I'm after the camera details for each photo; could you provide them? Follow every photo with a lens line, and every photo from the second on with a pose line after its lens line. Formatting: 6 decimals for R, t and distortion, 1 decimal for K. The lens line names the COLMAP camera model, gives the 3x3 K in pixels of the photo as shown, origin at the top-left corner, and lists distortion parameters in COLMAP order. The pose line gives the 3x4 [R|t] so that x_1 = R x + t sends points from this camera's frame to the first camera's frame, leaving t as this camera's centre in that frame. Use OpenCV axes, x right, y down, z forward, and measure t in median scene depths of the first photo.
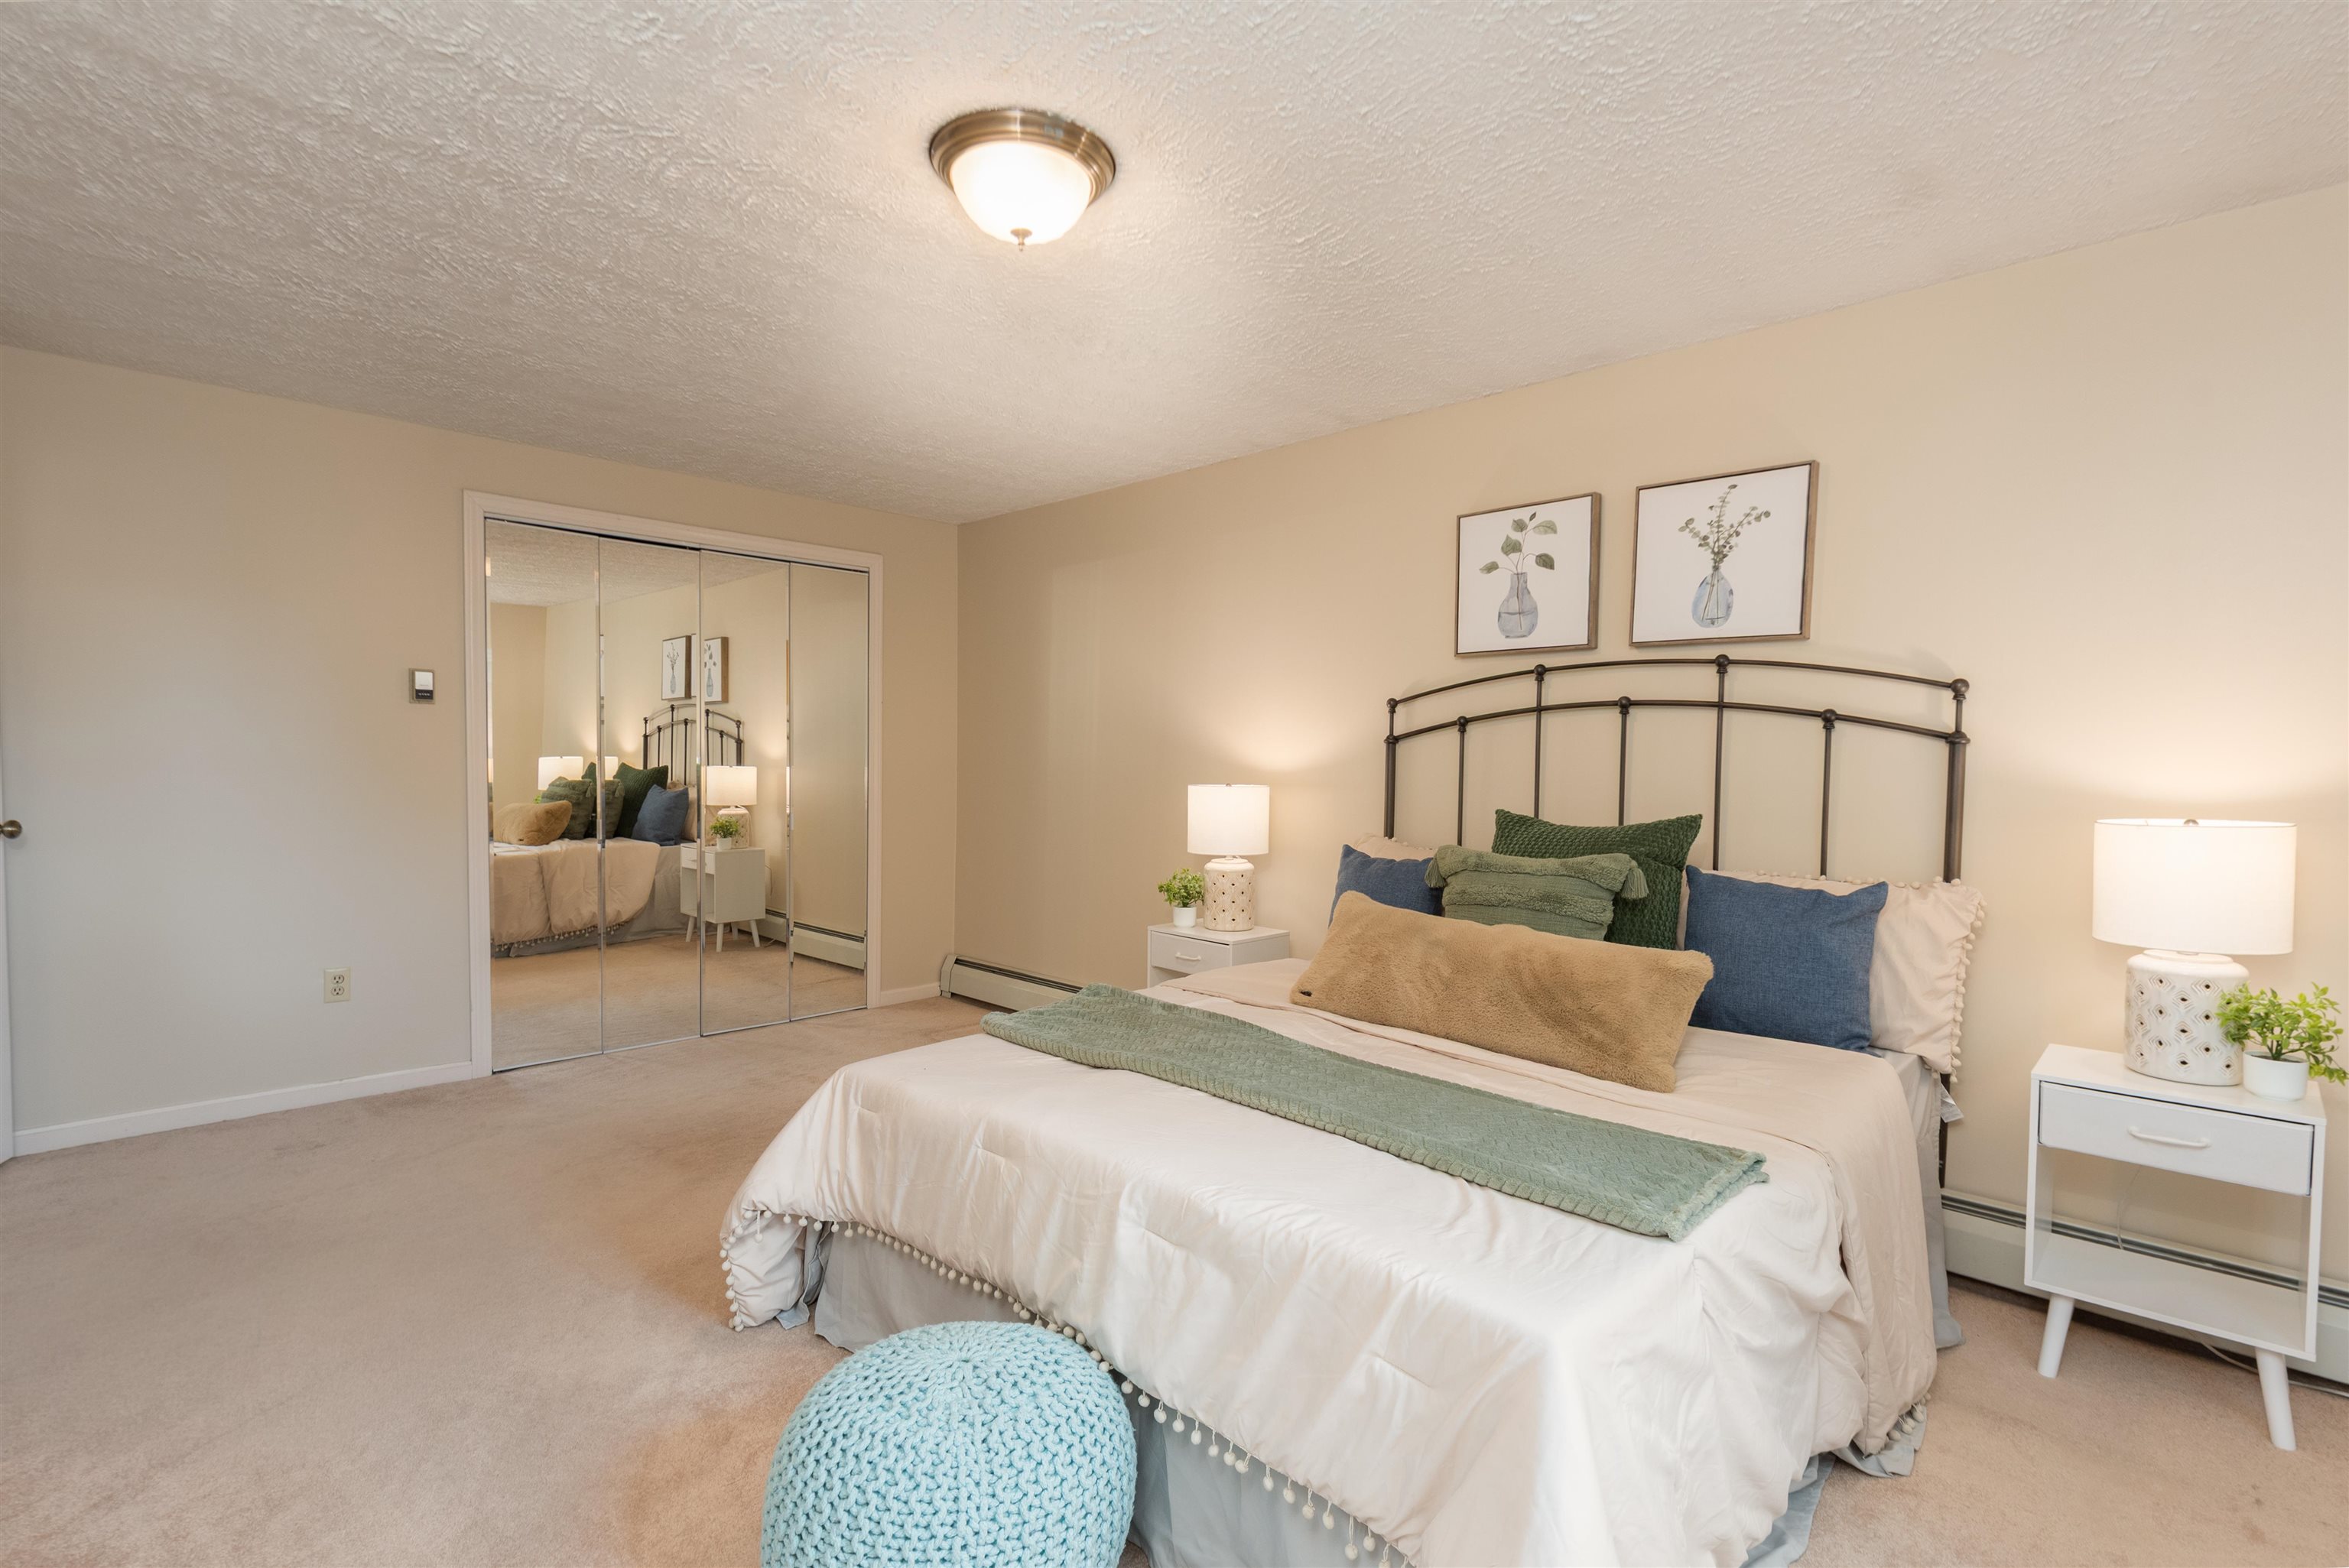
lens RADIAL K [[1045.4, 0, 1174.5], [0, 1045.4, 757.6], [0, 0, 1]] dist [0.000623, 0.000159]
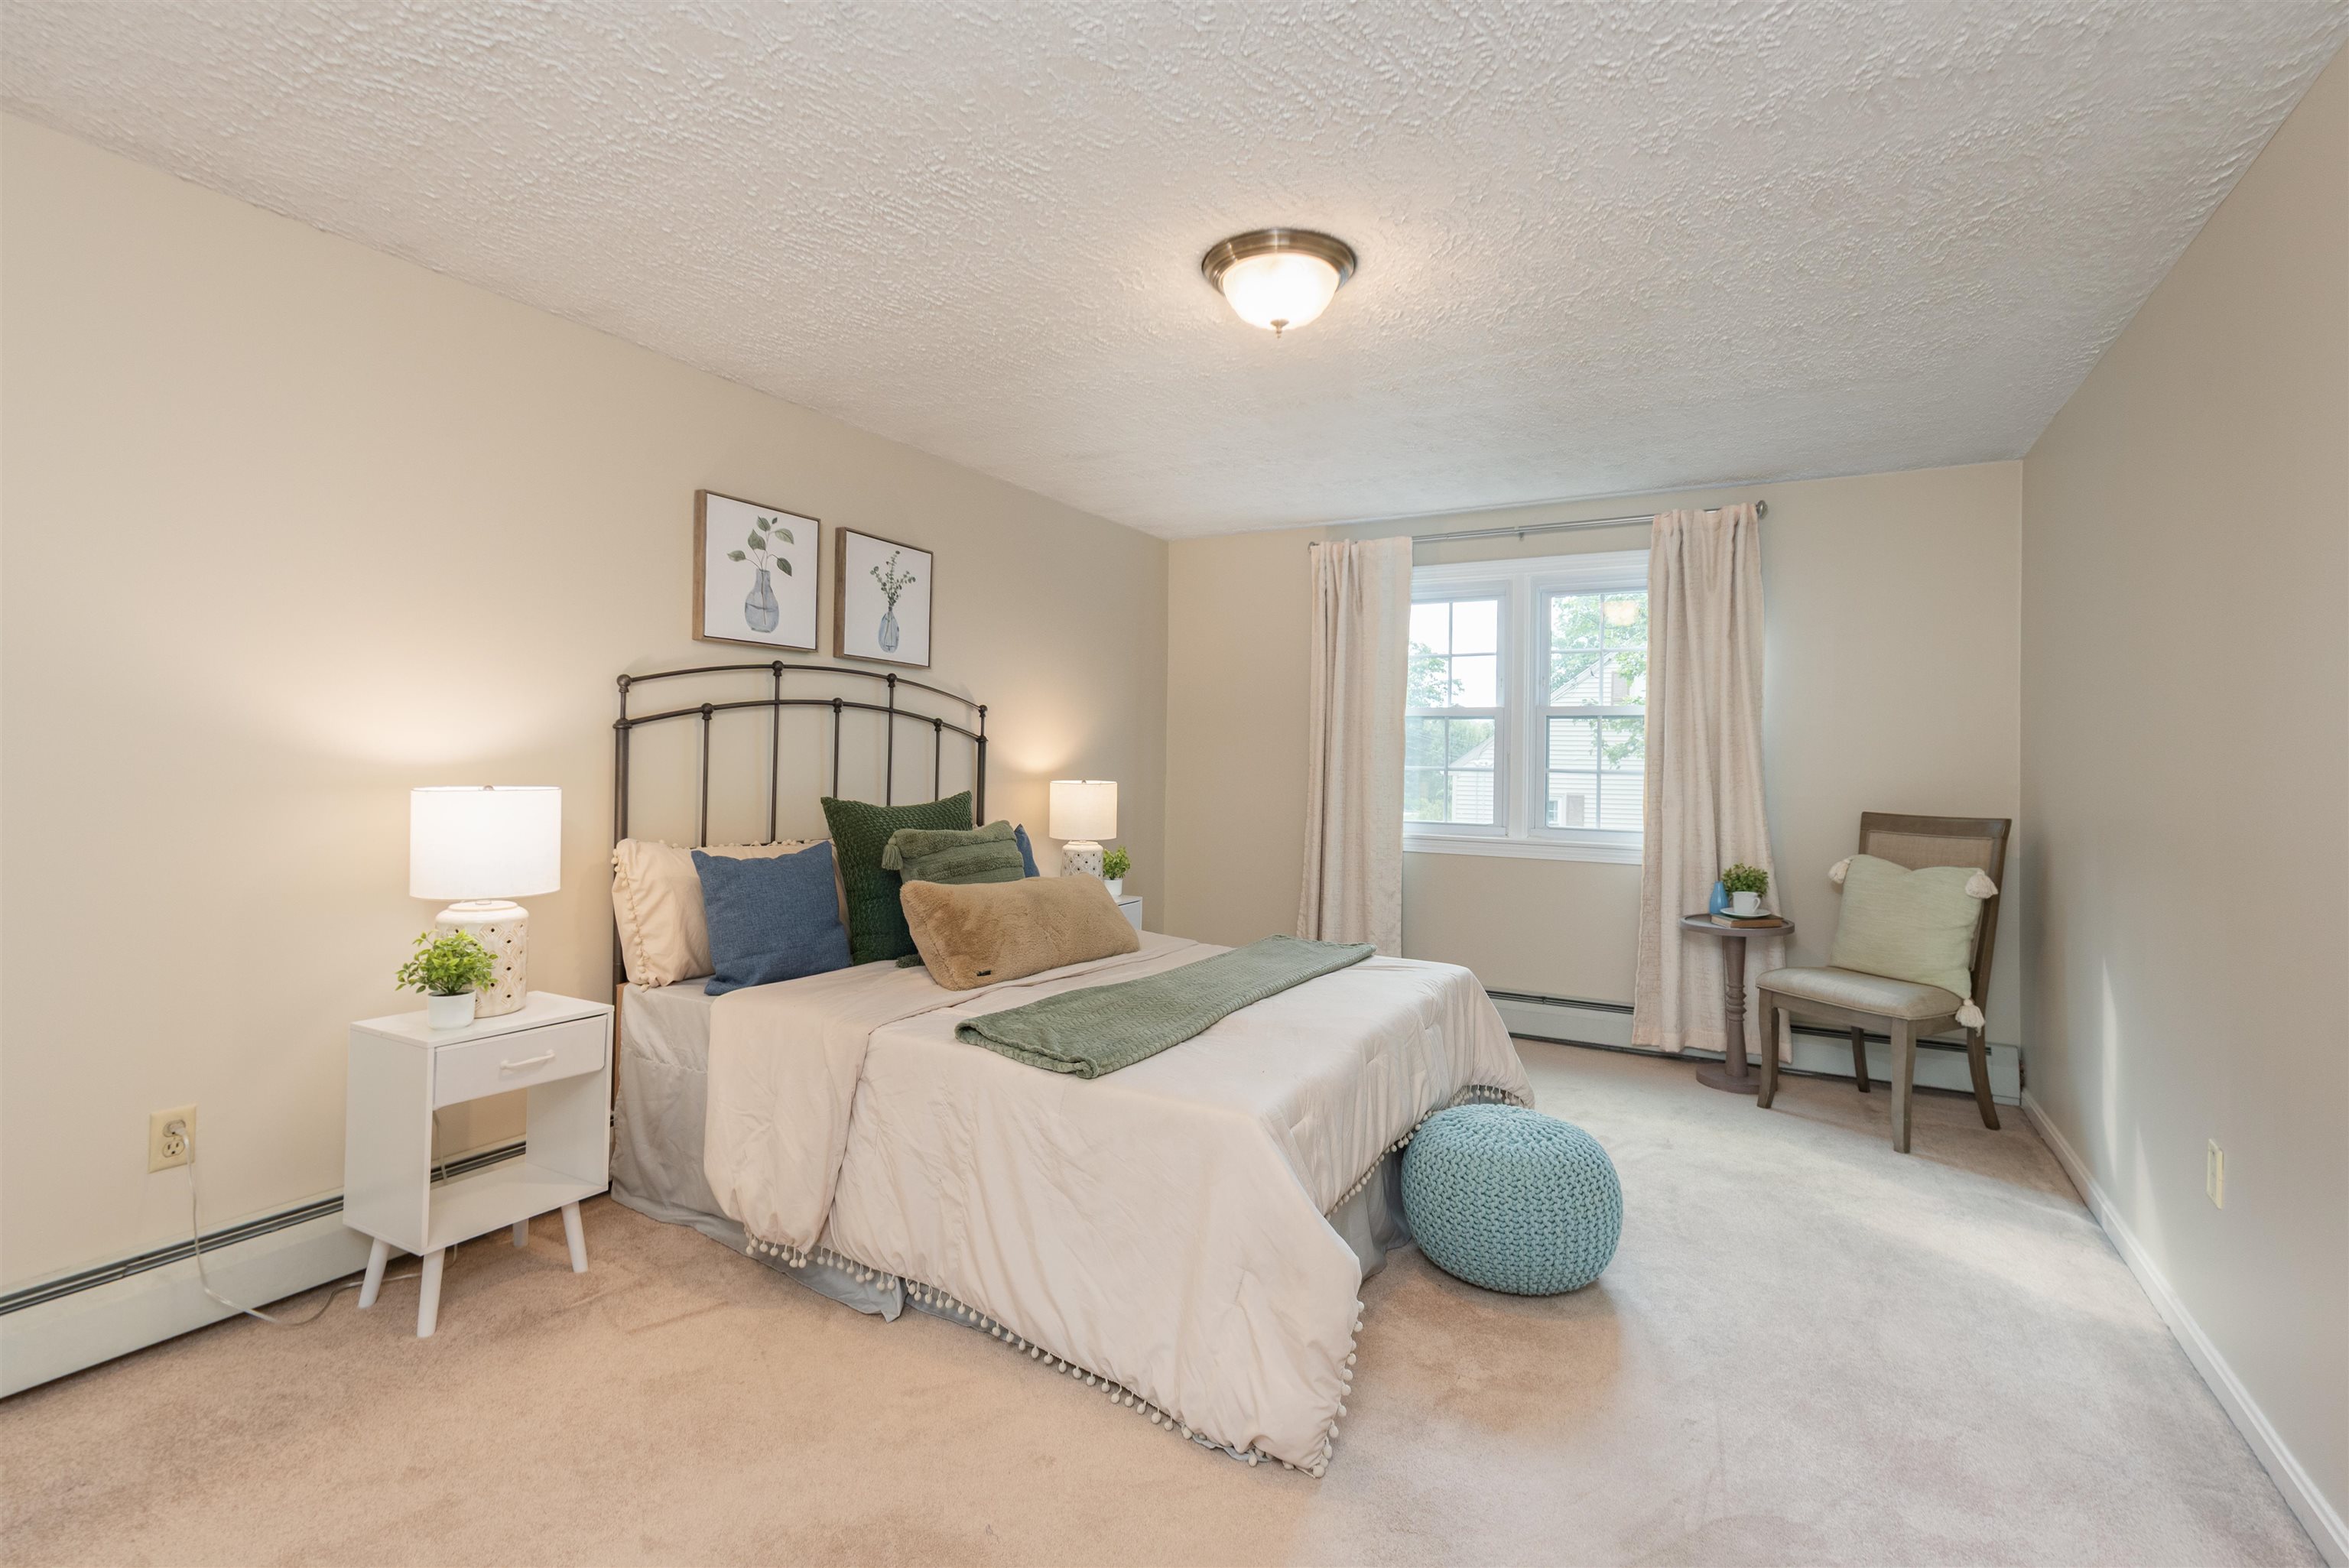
lens RADIAL K [[1045.4, 0, 1174.5], [0, 1045.4, 757.6], [0, 0, 1]] dist [0.000623, 0.000159]
pose [[-0.232464, -0.012003, 0.972531, -0.793479], [-0.019530, 0.999780, 0.007671, -0.005908], [-0.972409, -0.017210, -0.232648, 0.855495]]
